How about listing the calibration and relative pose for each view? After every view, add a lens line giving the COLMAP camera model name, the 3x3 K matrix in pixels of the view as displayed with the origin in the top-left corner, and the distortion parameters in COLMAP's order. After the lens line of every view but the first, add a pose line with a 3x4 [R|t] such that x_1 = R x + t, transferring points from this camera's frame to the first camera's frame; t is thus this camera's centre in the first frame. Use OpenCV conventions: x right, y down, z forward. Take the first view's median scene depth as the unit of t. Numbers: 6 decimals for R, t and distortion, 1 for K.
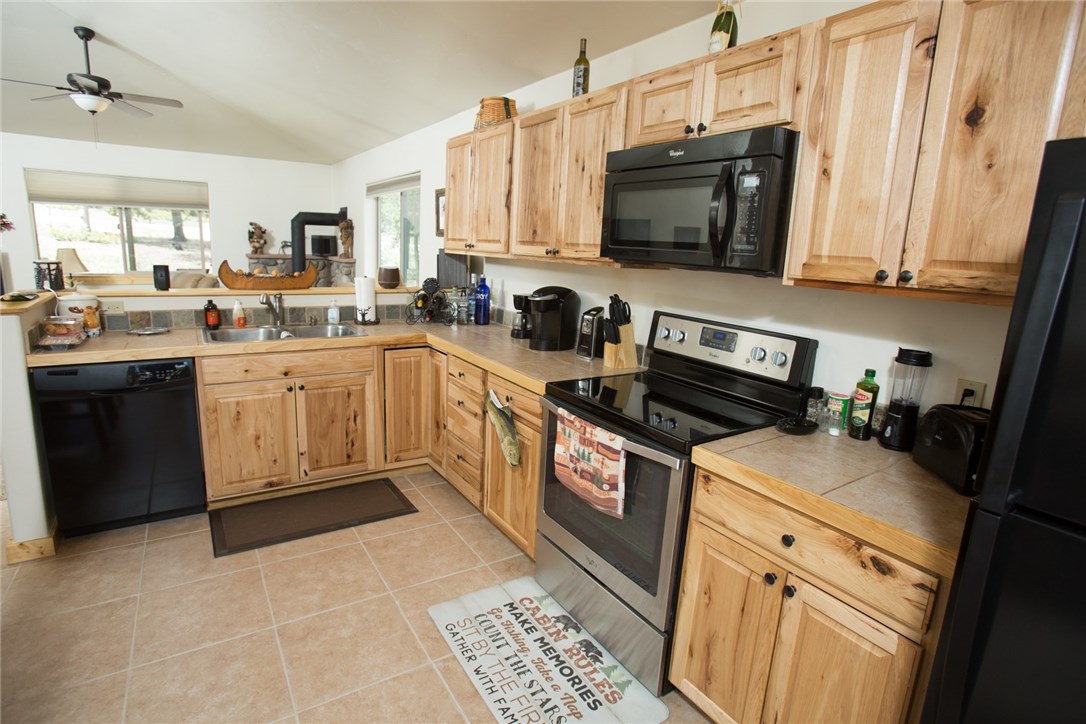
lens RADIAL K [[534.4, 0, 543.0], [0, 534.4, 362.0], [0, 0, 1]] dist [-0.072404, 0.025202]
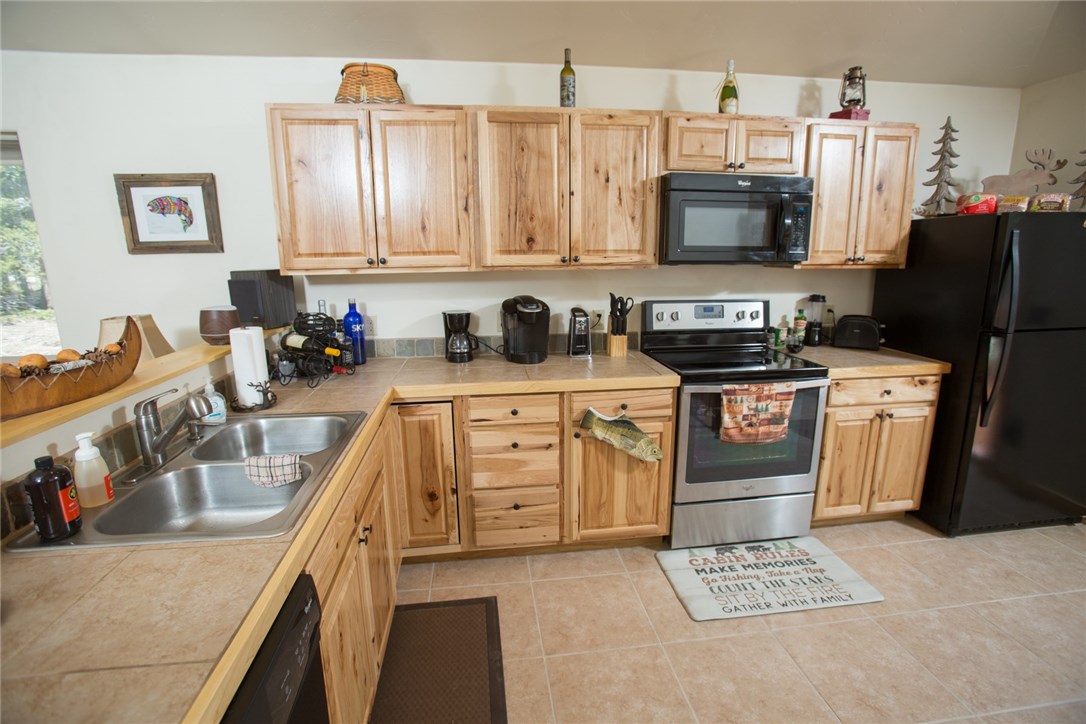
lens RADIAL K [[491.9, 0, 543.0], [0, 491.9, 362.0], [0, 0, 1]] dist [-0.068549, 0.019995]
pose [[0.448715, -0.243444, 0.859878, -1.087565], [0.218679, 0.962842, 0.158480, -0.229826], [-0.866507, 0.116925, 0.485278, 0.798577]]
